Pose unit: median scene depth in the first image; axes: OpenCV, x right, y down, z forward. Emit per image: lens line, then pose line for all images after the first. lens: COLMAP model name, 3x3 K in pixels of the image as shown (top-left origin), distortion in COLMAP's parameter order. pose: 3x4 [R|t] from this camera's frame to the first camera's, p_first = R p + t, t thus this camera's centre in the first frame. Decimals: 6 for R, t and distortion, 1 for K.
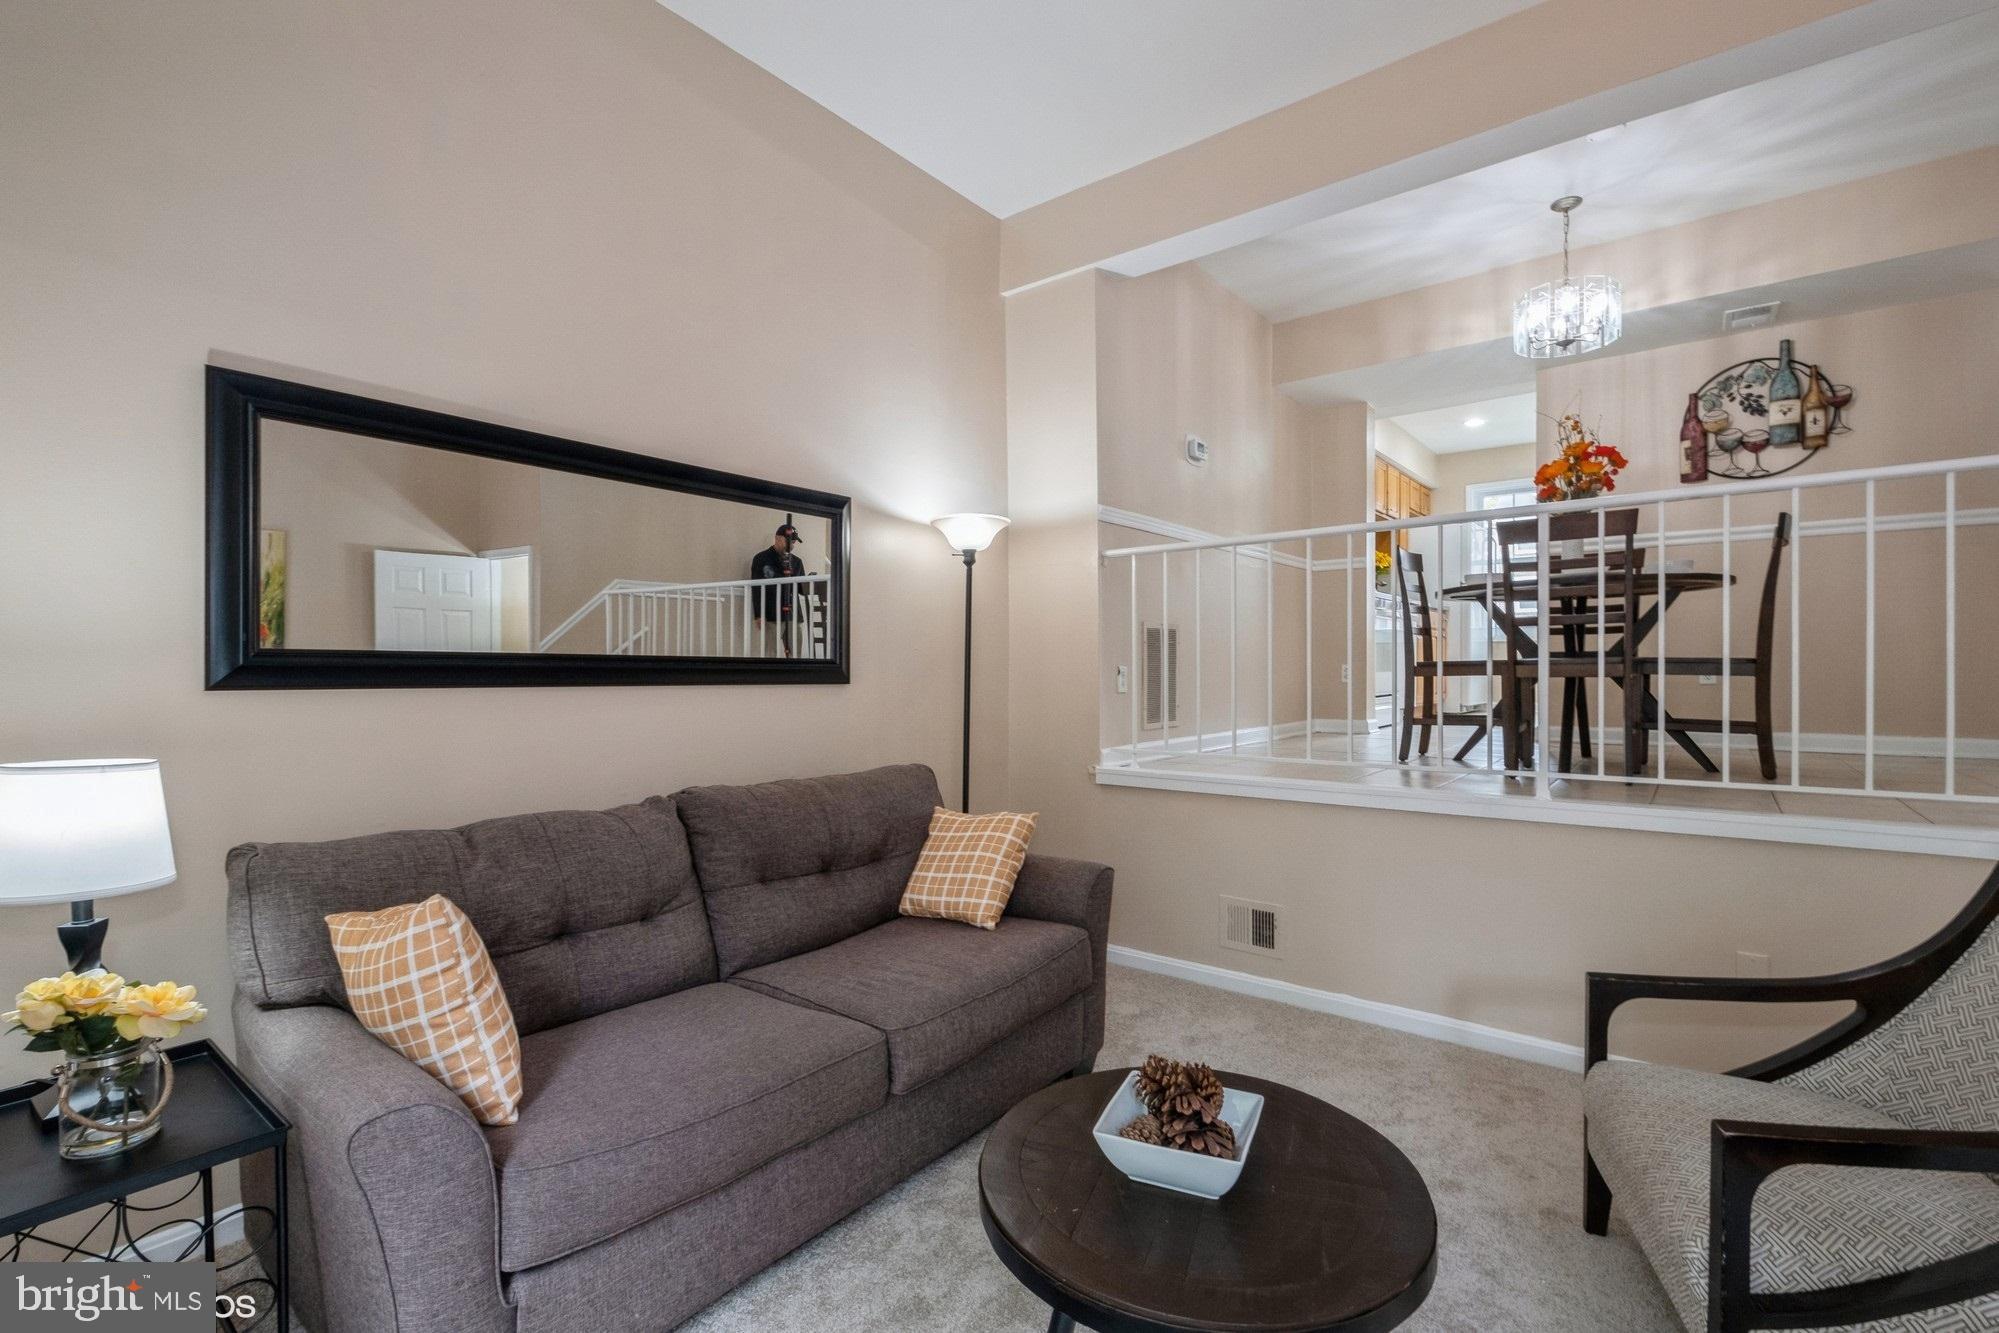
lens RADIAL K [[897.3, 0, 1004.6], [0, 897.3, 674.6], [0, 0, 1]] dist [0.002860, -0.001151]
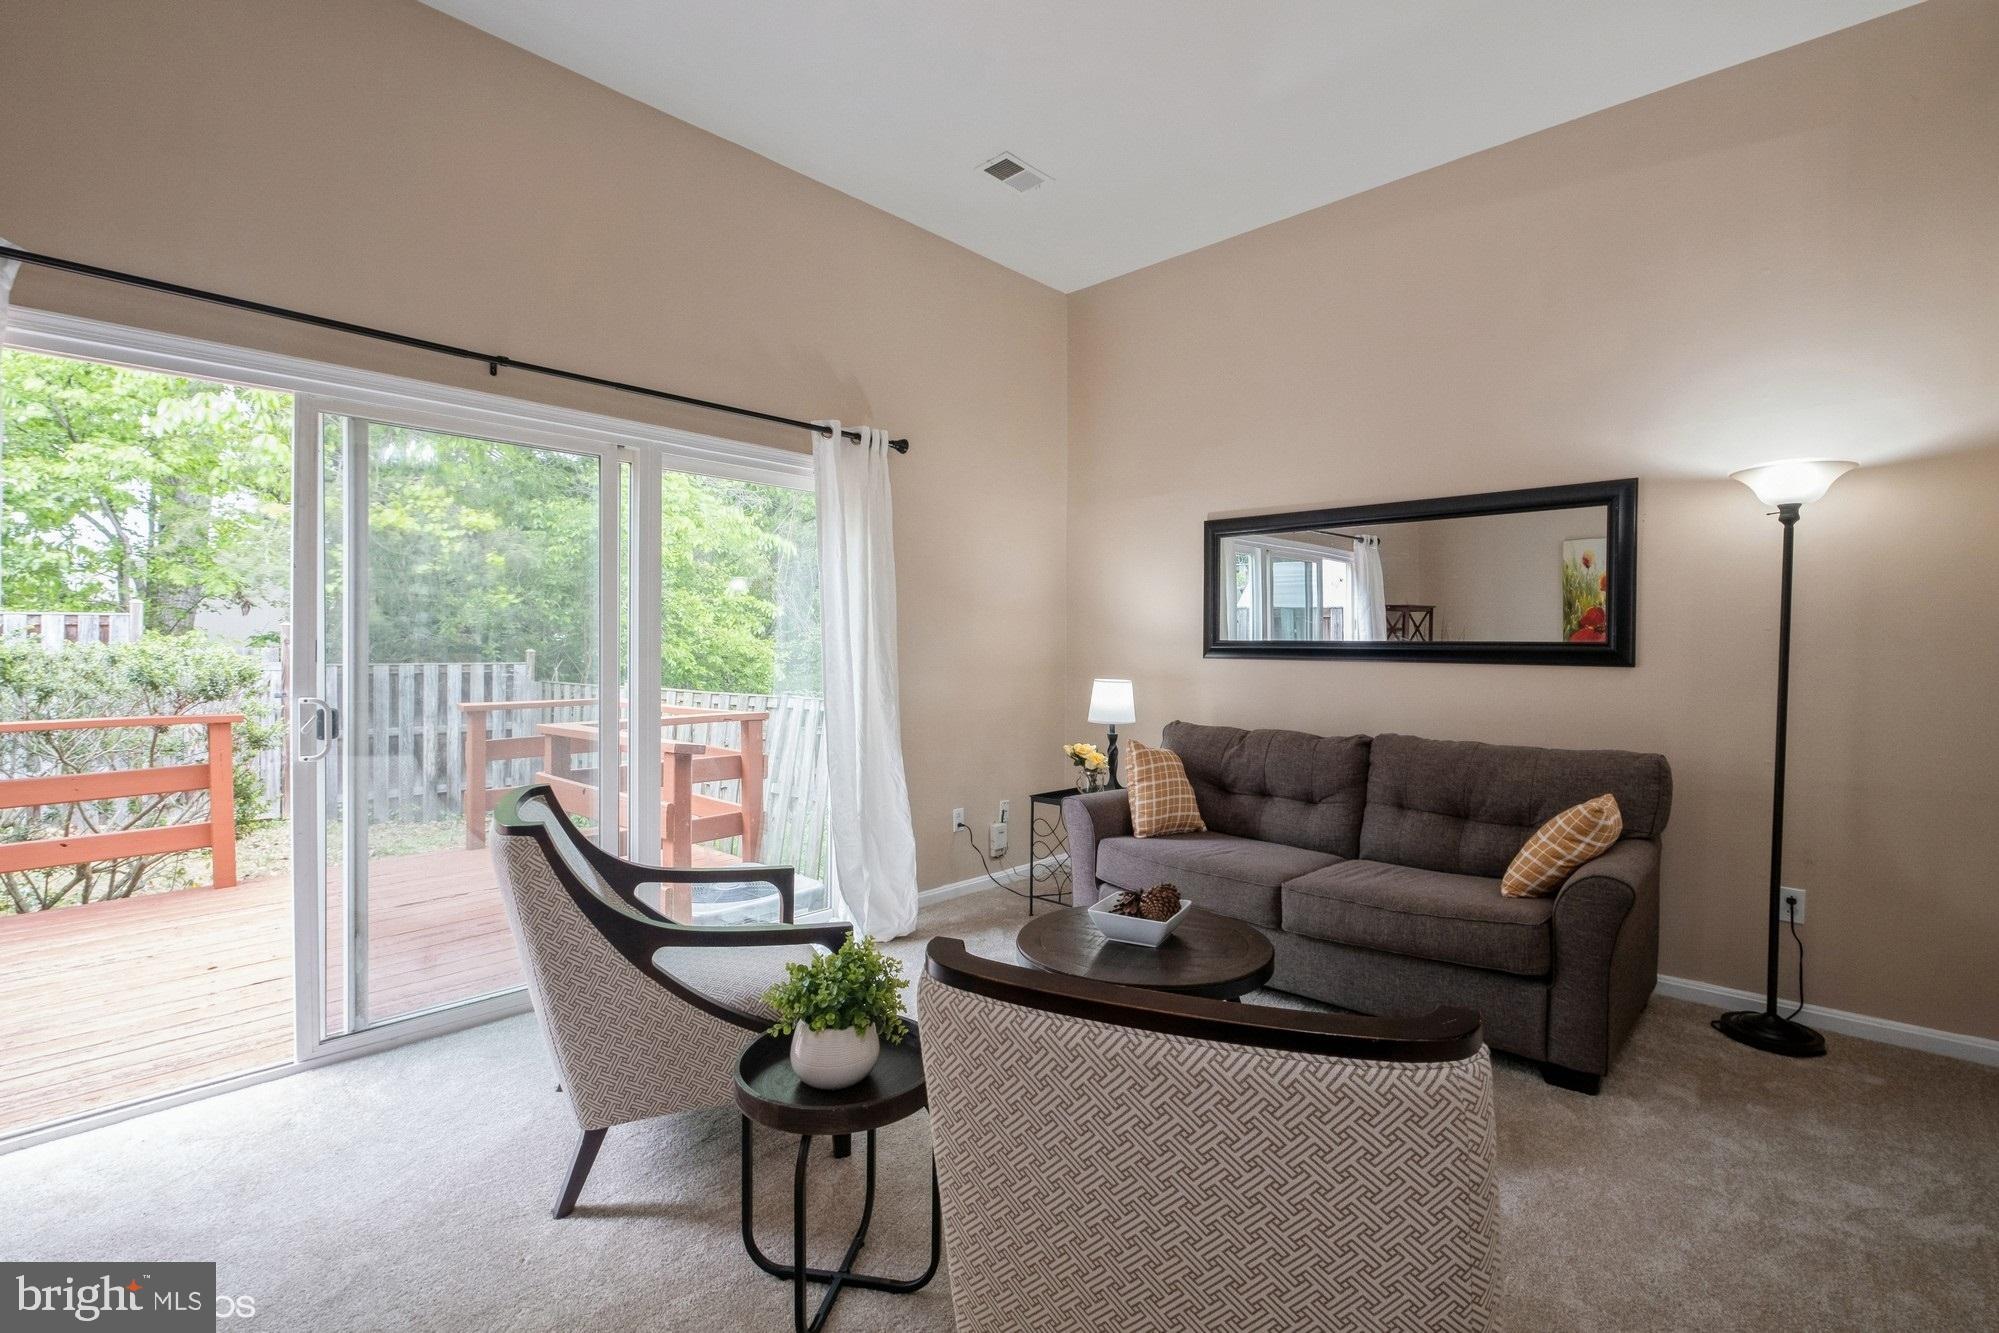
lens RADIAL K [[897.3, 0, 1003.6], [0, 897.3, 660.7], [0, 0, 1]] dist [0.002860, -0.001151]
pose [[-0.103589, 0.008111, -0.994587, 0.963029], [-0.020646, 0.999734, 0.010303, 0.006827], [0.994406, 0.021601, -0.103394, 0.458185]]
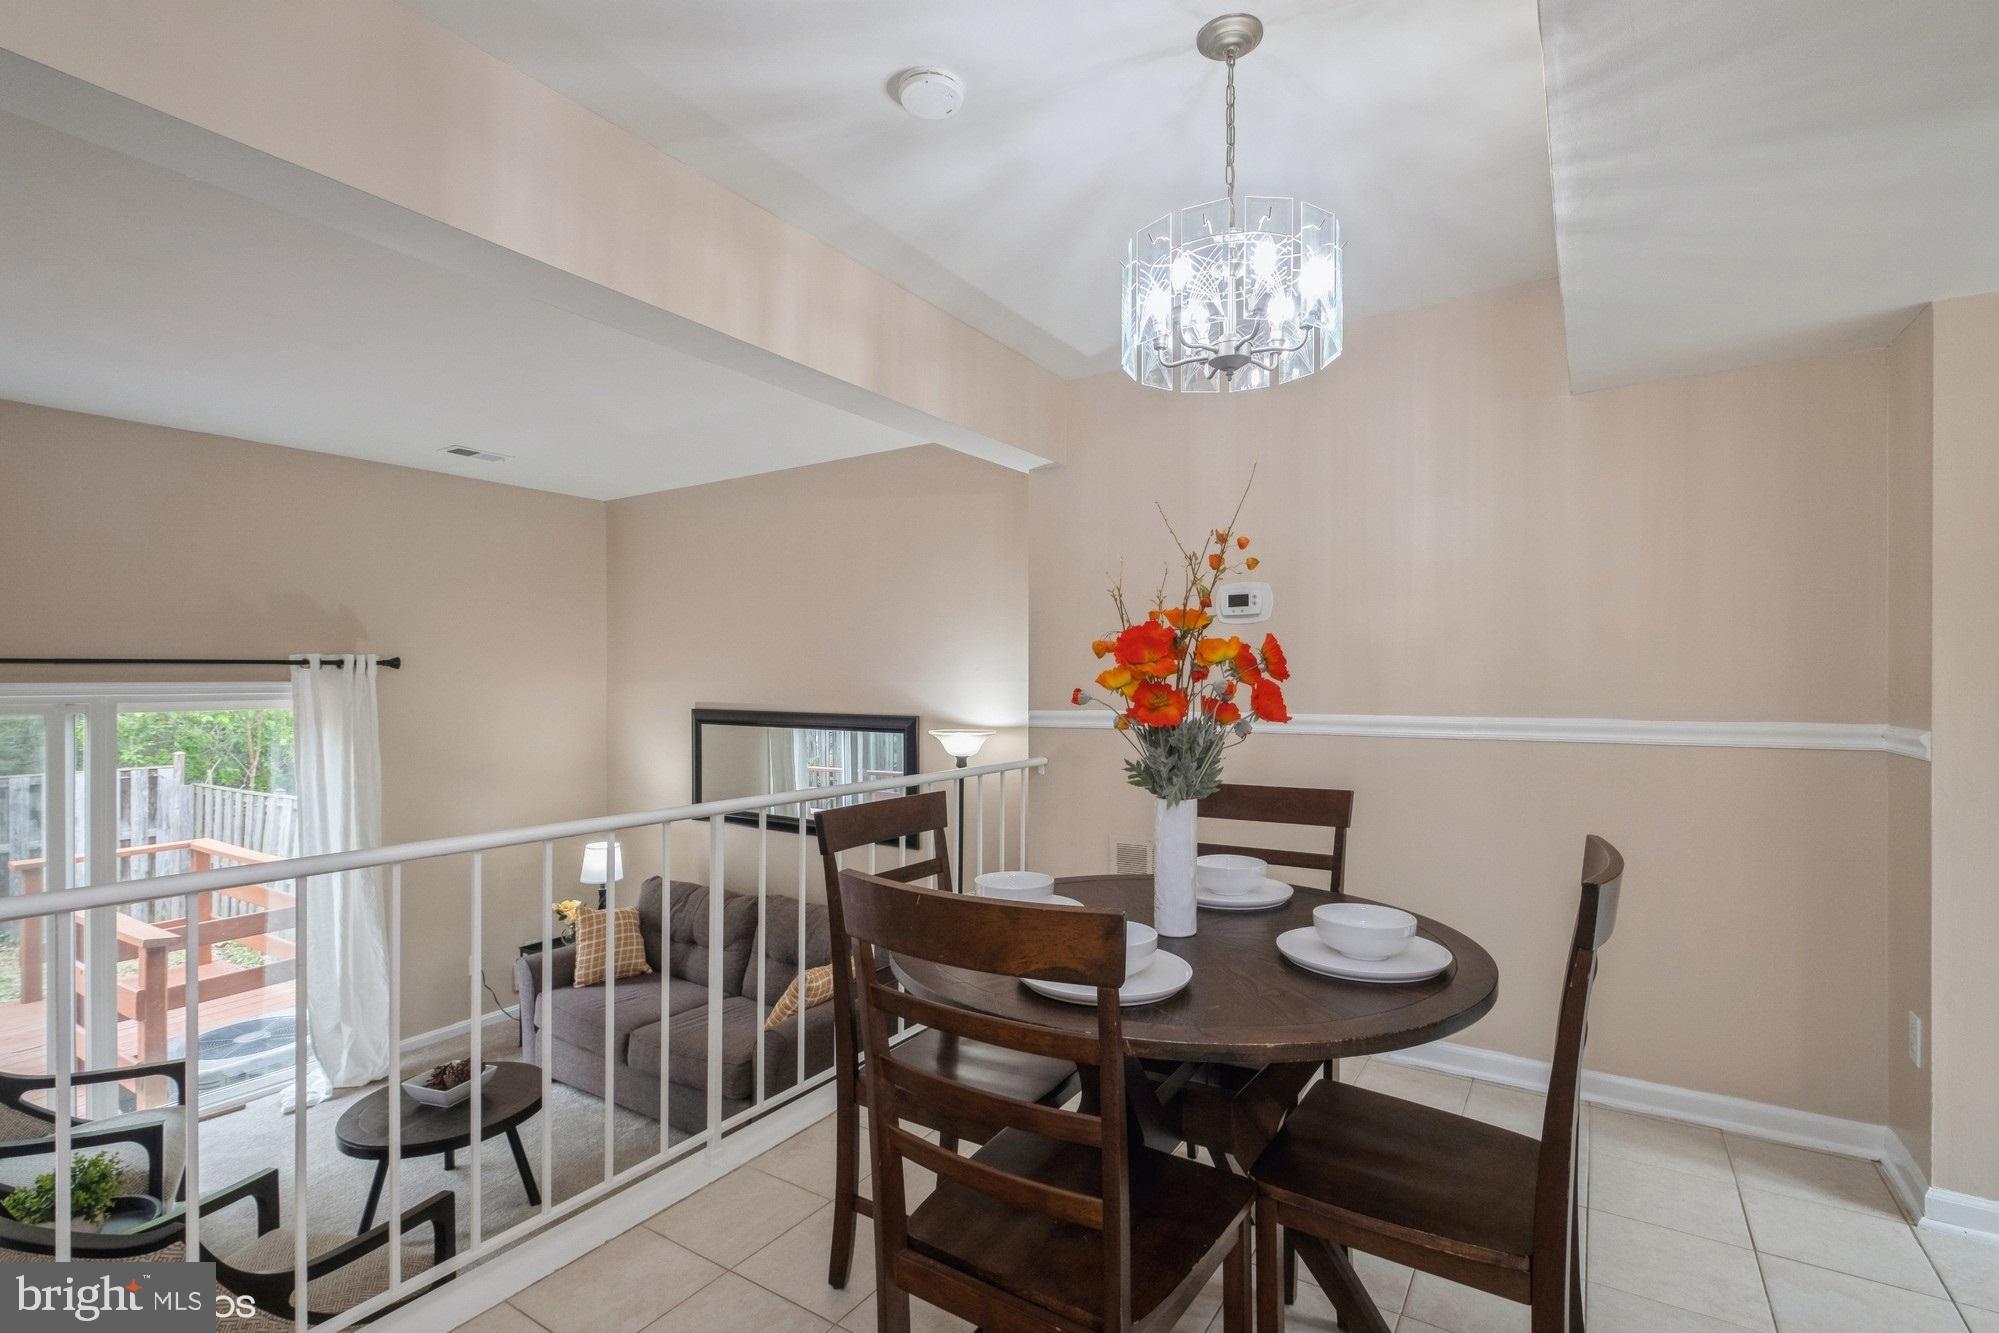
lens RADIAL K [[897.3, 0, 1010.7], [0, 897.3, 681.1], [0, 0, 1]] dist [0.002860, -0.001151]
pose [[0.091914, -0.004004, -0.995759, 1.342305], [-0.009733, 0.999941, -0.004919, -0.270185], [0.995719, 0.010144, 0.091870, 1.115083]]
